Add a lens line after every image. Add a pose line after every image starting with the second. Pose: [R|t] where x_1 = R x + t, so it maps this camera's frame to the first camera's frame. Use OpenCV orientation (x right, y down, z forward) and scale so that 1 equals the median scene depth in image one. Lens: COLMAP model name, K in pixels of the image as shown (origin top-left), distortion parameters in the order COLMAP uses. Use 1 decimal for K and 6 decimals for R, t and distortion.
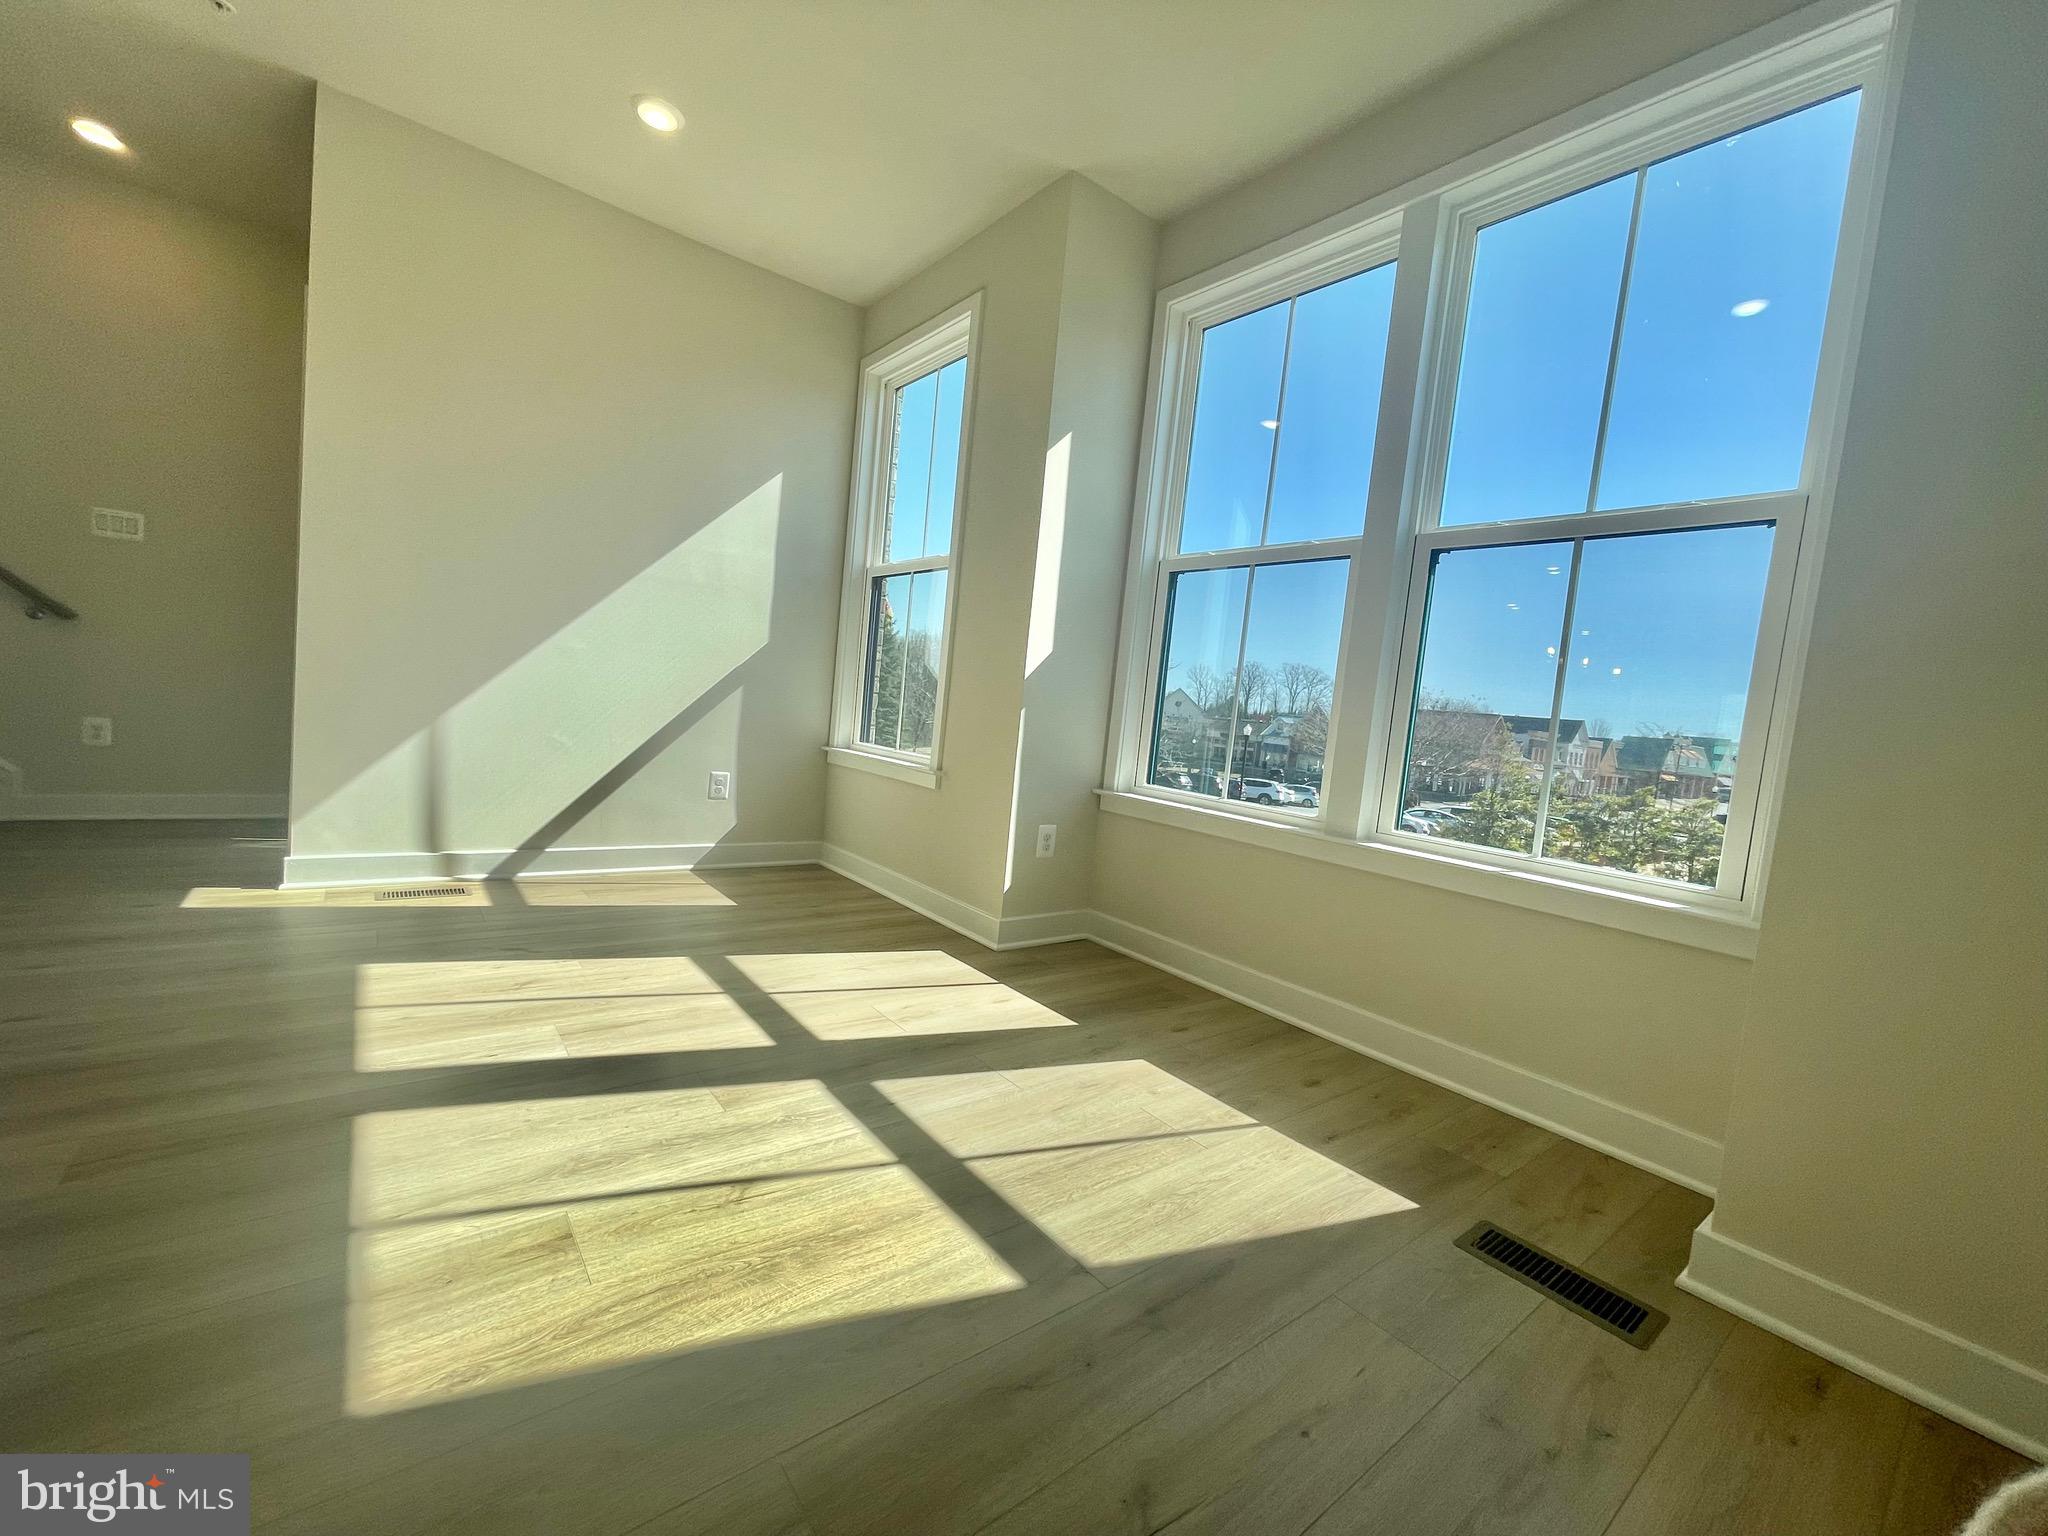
lens RADIAL K [[823.2, 0, 1026.3], [0, 823.2, 777.2], [0, 0, 1]] dist [-0.002976, 0.000585]
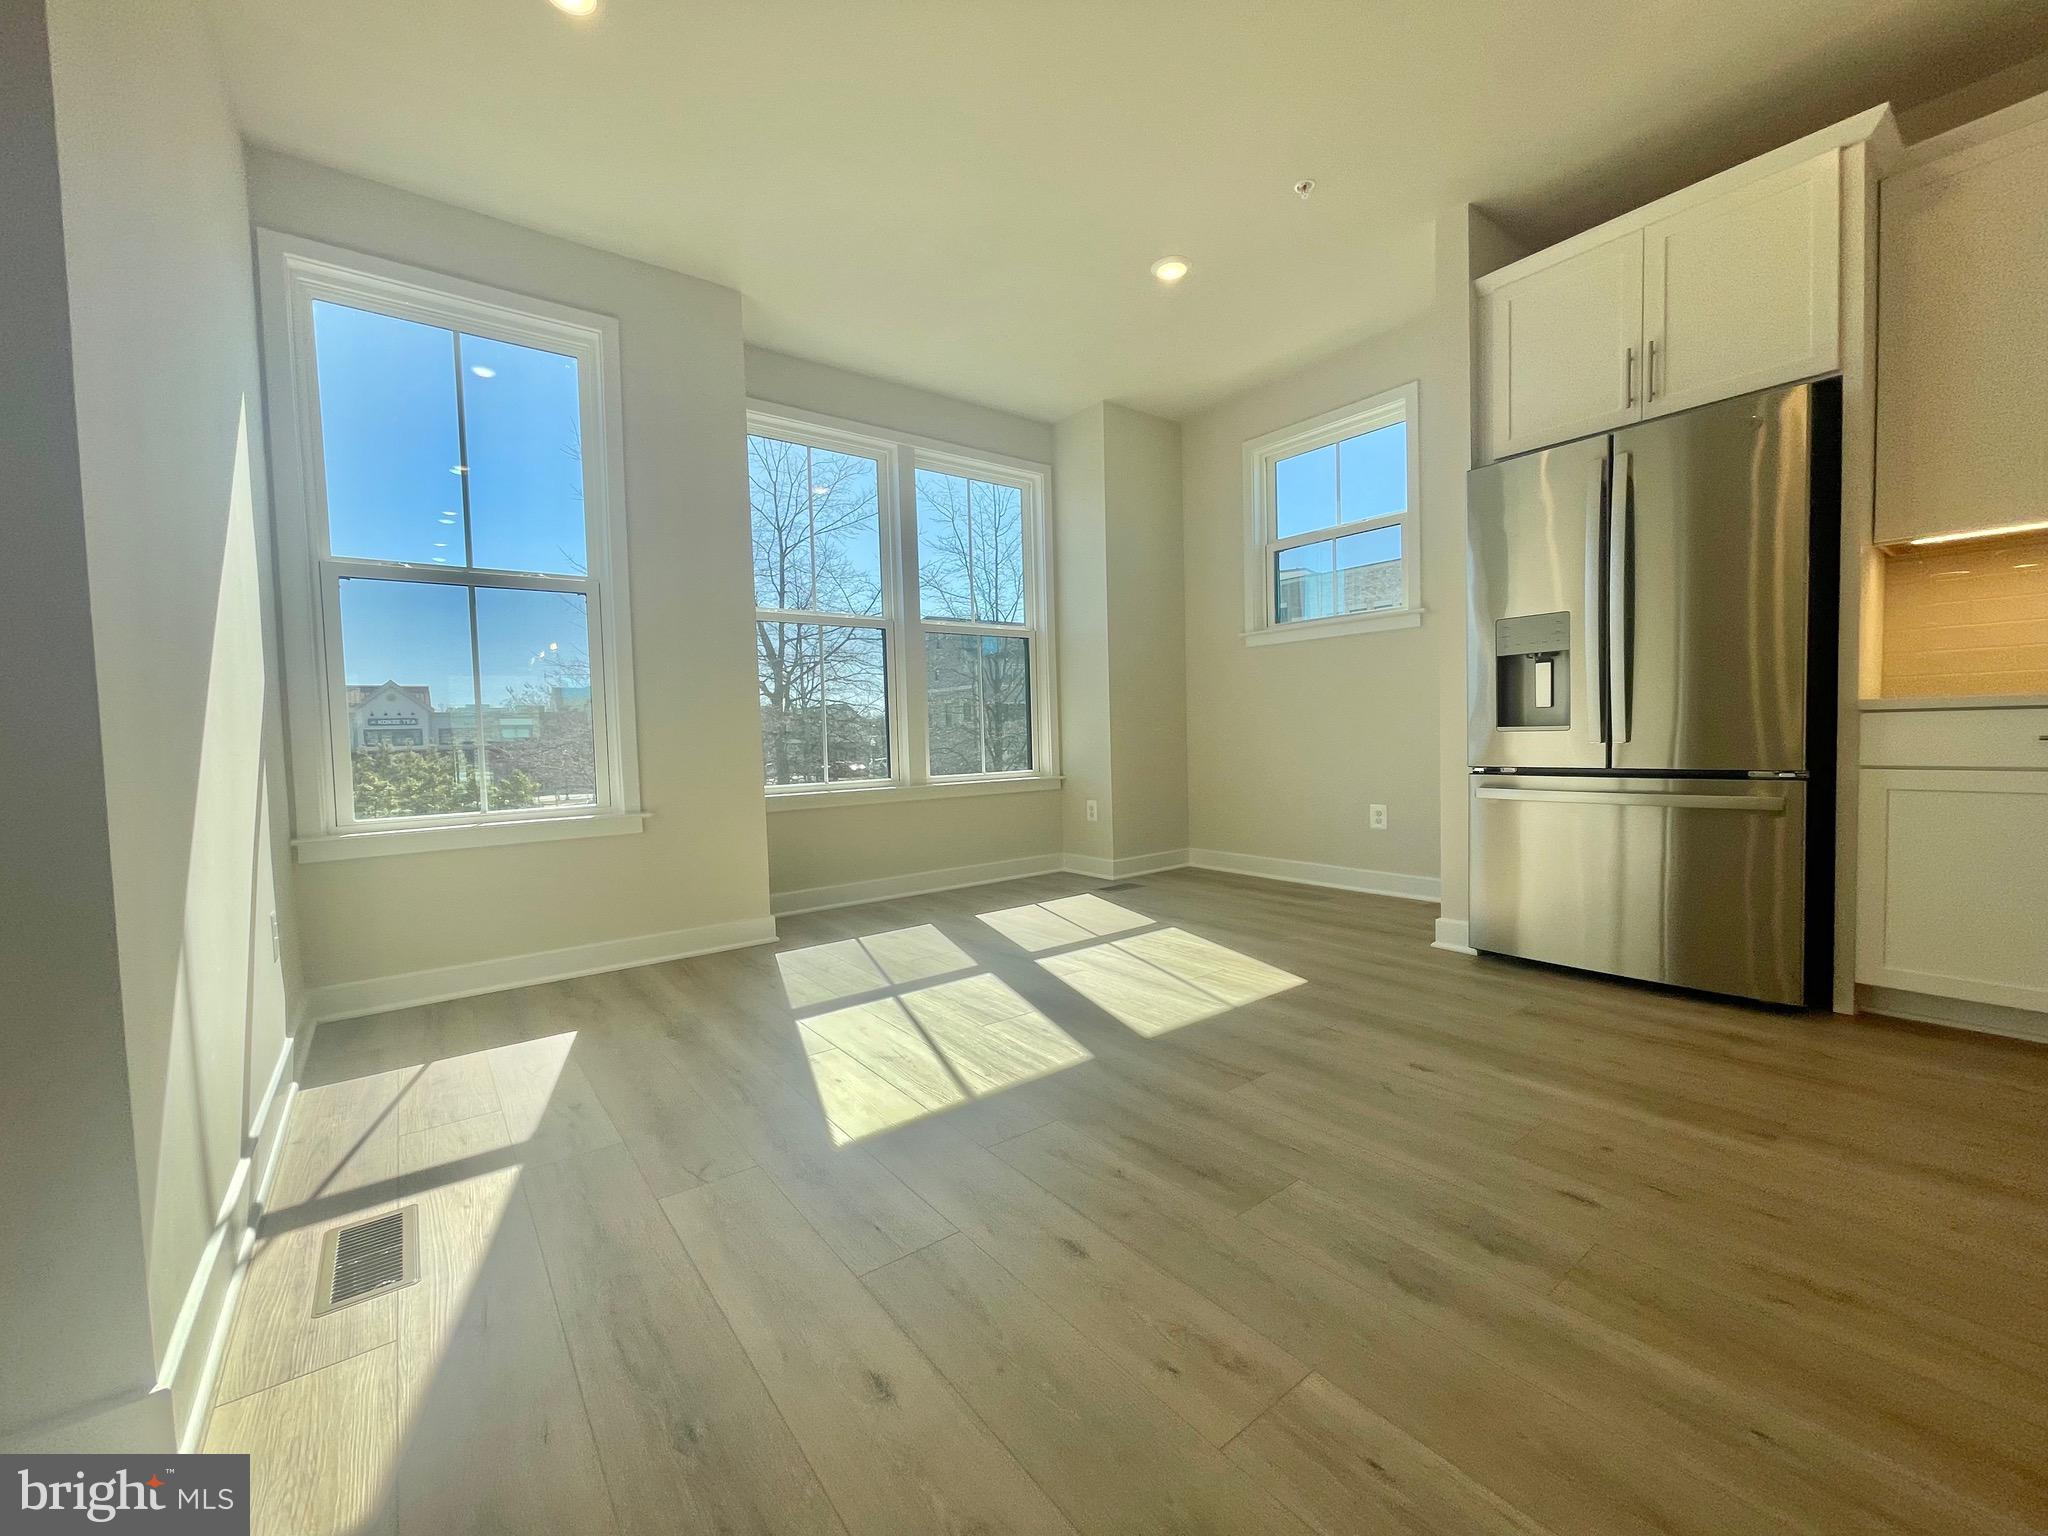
lens RADIAL K [[823.2, 0, 1016.8], [0, 823.2, 769.0], [0, 0, 1]] dist [-0.002976, 0.000585]
pose [[0.018230, -0.156065, 0.987579, -1.482085], [0.102132, 0.982867, 0.153435, -0.226983], [-0.994604, 0.098066, 0.033856, 0.741521]]
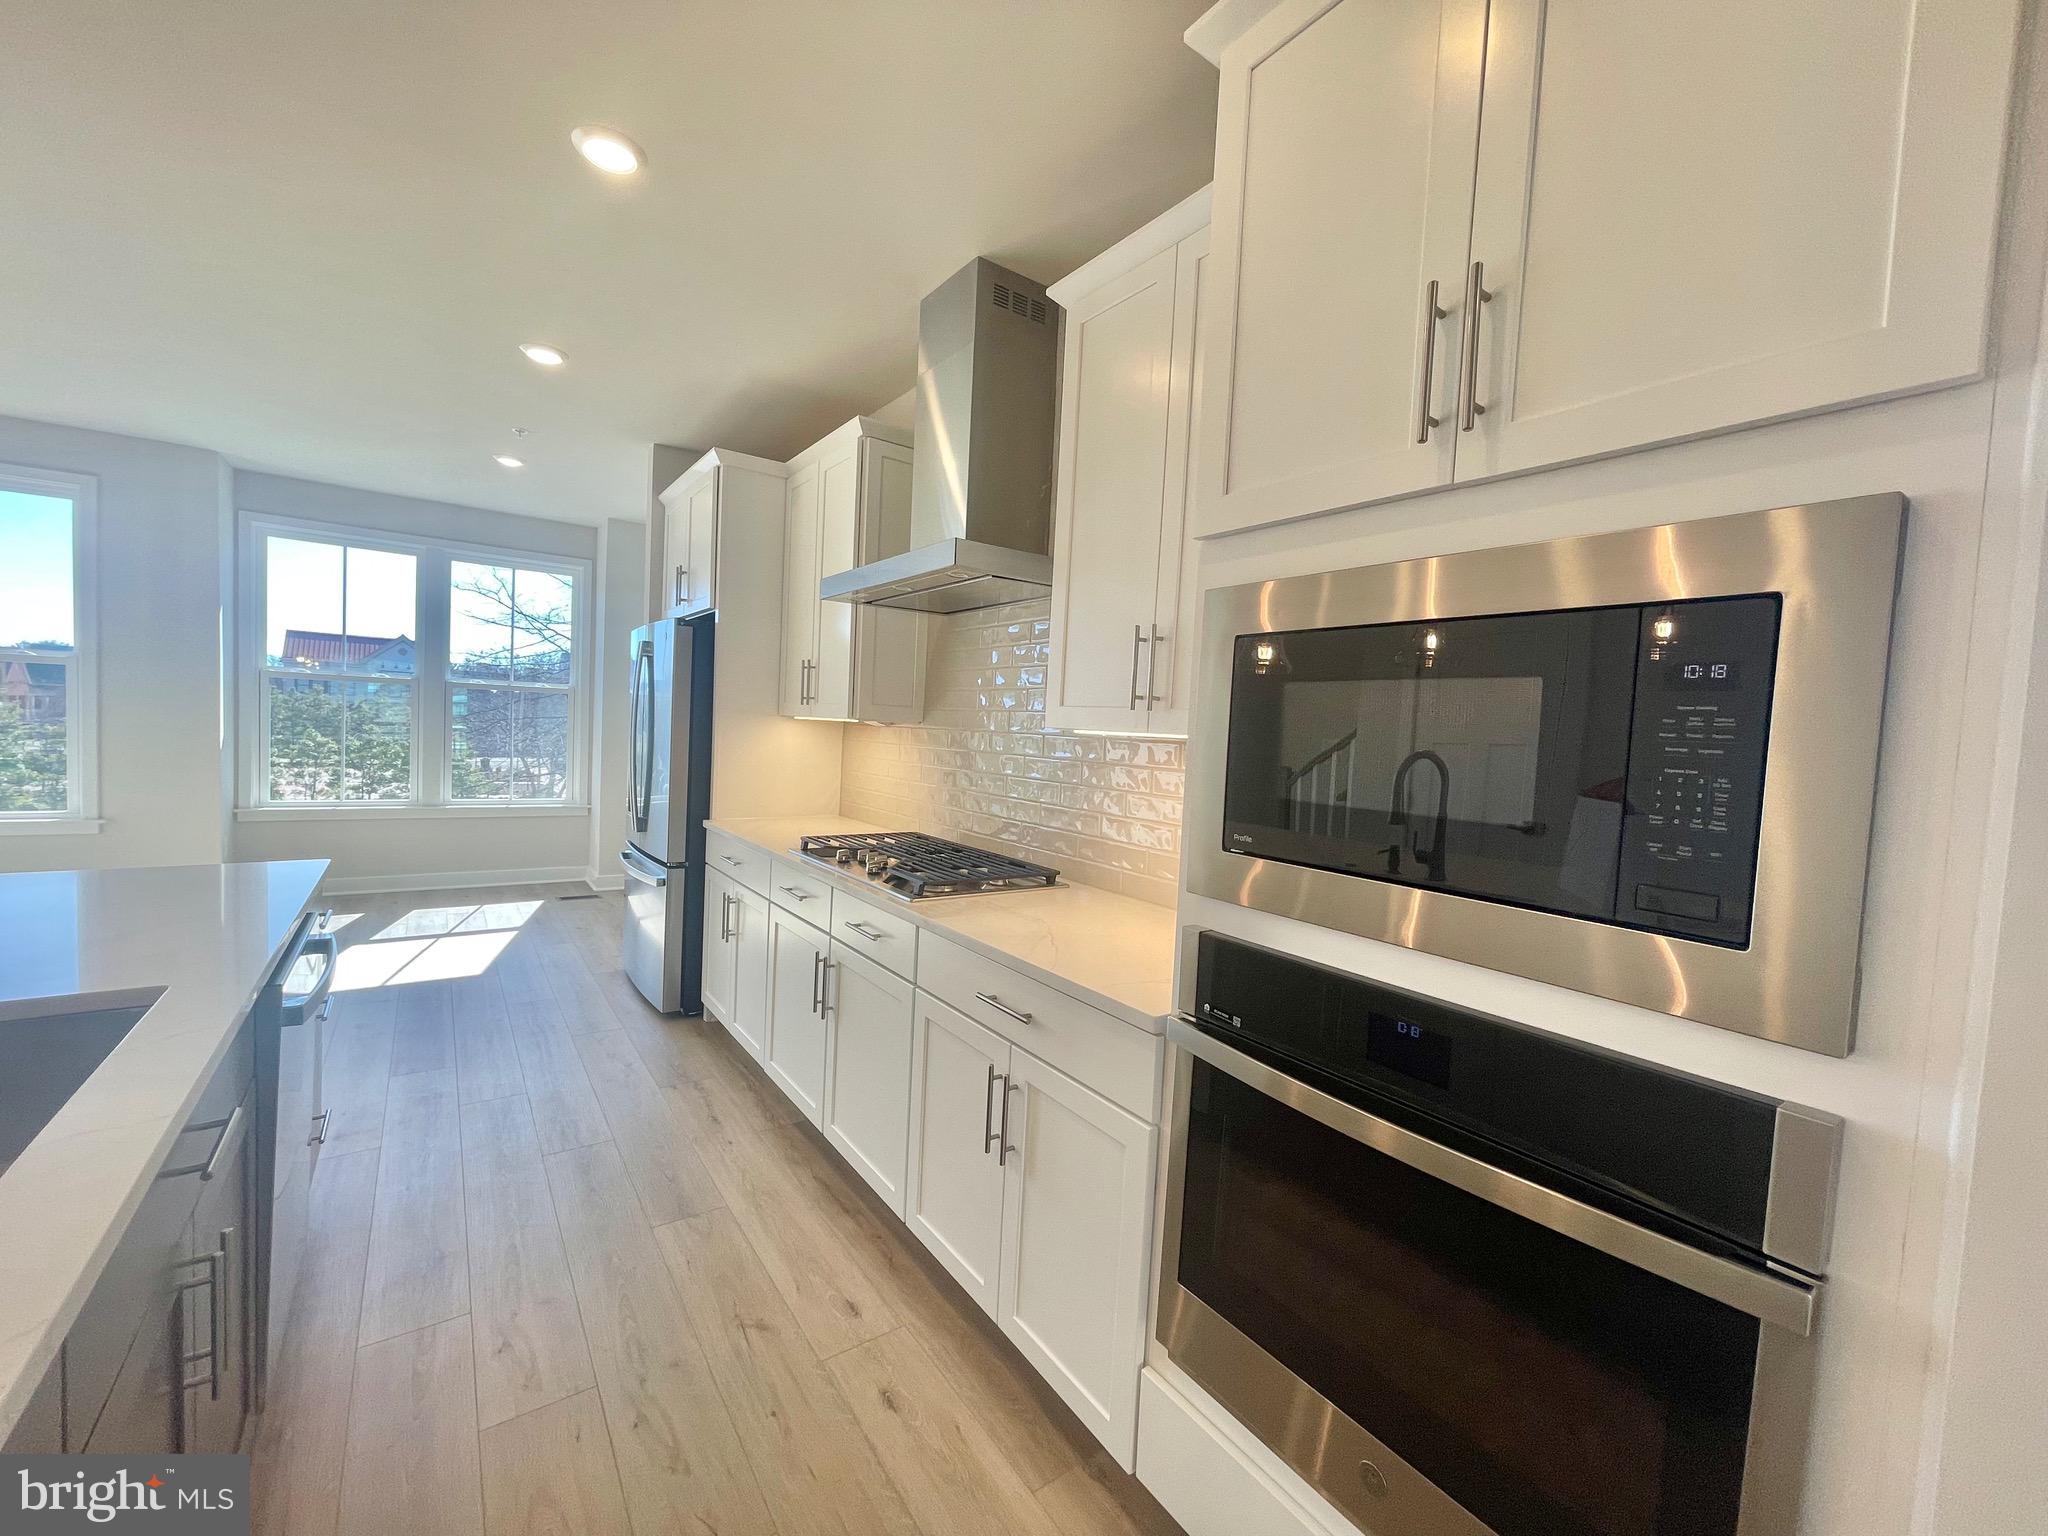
lens RADIAL K [[823.2, 0, 1017.8], [0, 823.2, 769.4], [0, 0, 1]] dist [-0.002976, 0.000585]
pose [[0.050779, -0.158084, 0.986119, -1.939936], [0.027426, 0.987241, 0.156851, -0.368125], [-0.998333, 0.019080, 0.054466, -0.830970]]
